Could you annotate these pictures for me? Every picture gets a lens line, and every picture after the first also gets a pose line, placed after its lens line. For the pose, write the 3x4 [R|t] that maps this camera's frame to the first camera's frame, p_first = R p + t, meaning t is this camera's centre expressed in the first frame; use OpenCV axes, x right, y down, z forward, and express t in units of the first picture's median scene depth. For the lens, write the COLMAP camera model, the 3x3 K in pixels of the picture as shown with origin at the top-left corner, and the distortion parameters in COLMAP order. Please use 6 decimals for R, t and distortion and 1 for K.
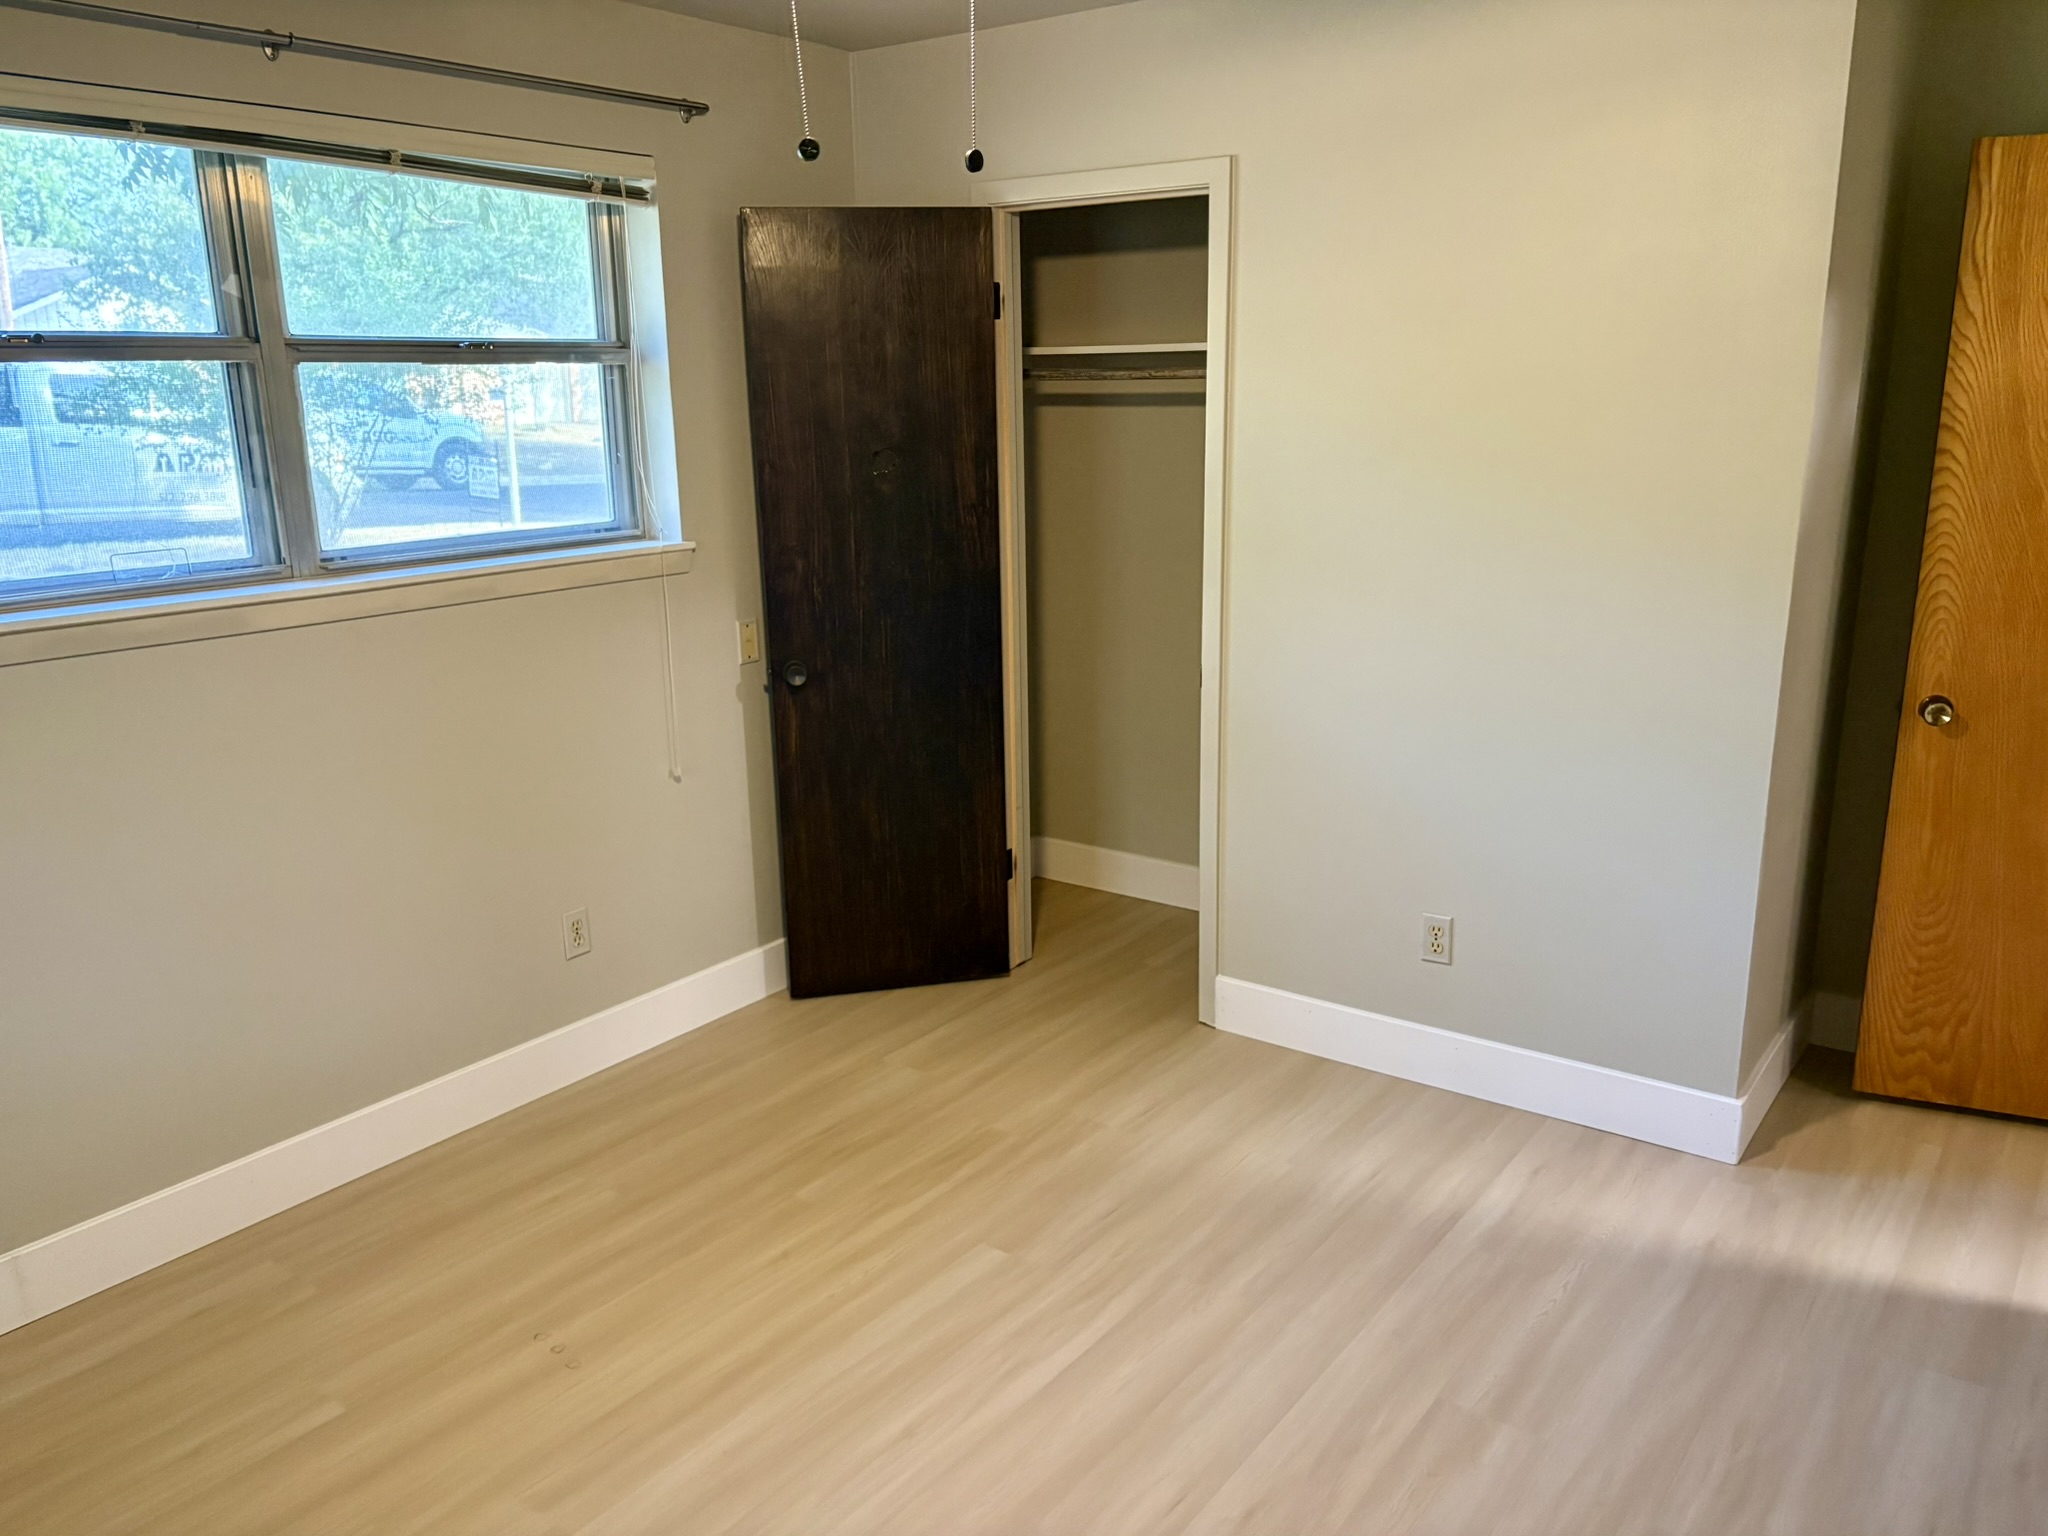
lens RADIAL K [[1563.1, 0, 1016.8], [0, 1563.1, 764.7], [0, 0, 1]] dist [0.034349, -0.010156]
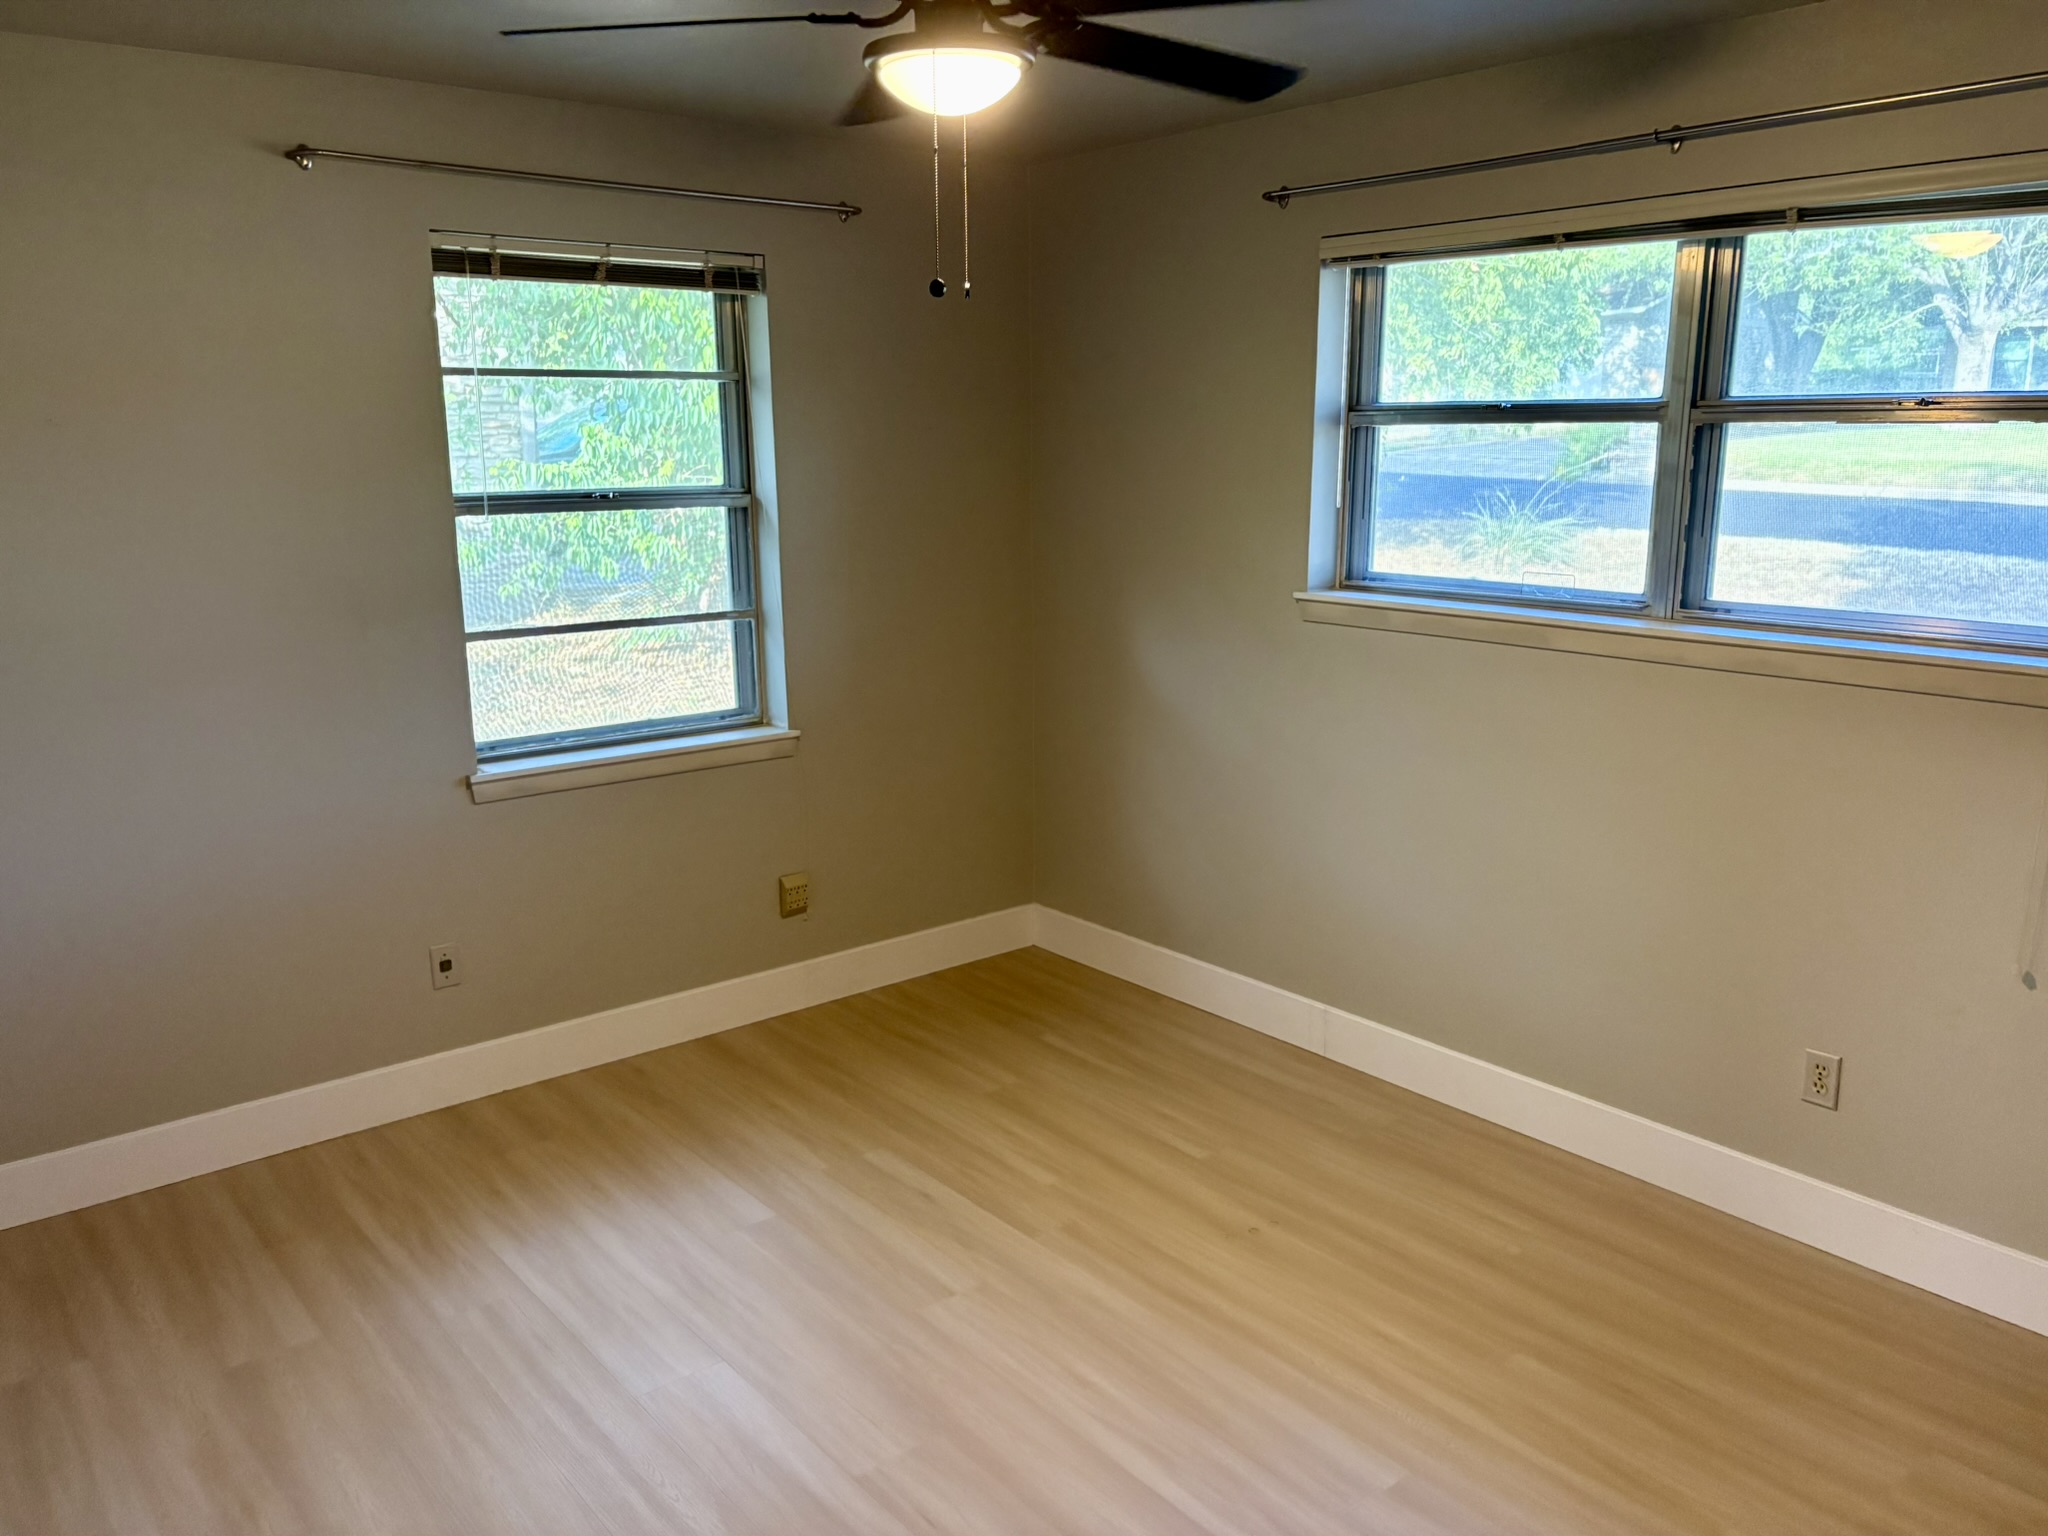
lens RADIAL K [[1563.1, 0, 1016.8], [0, 1563.1, 764.7], [0, 0, 1]] dist [0.034349, -0.010156]
pose [[-0.233276, 0.220366, -0.947112, 0.750057], [-0.233165, 0.932894, 0.274487, -0.233772], [0.944042, 0.284865, -0.166240, 0.841195]]
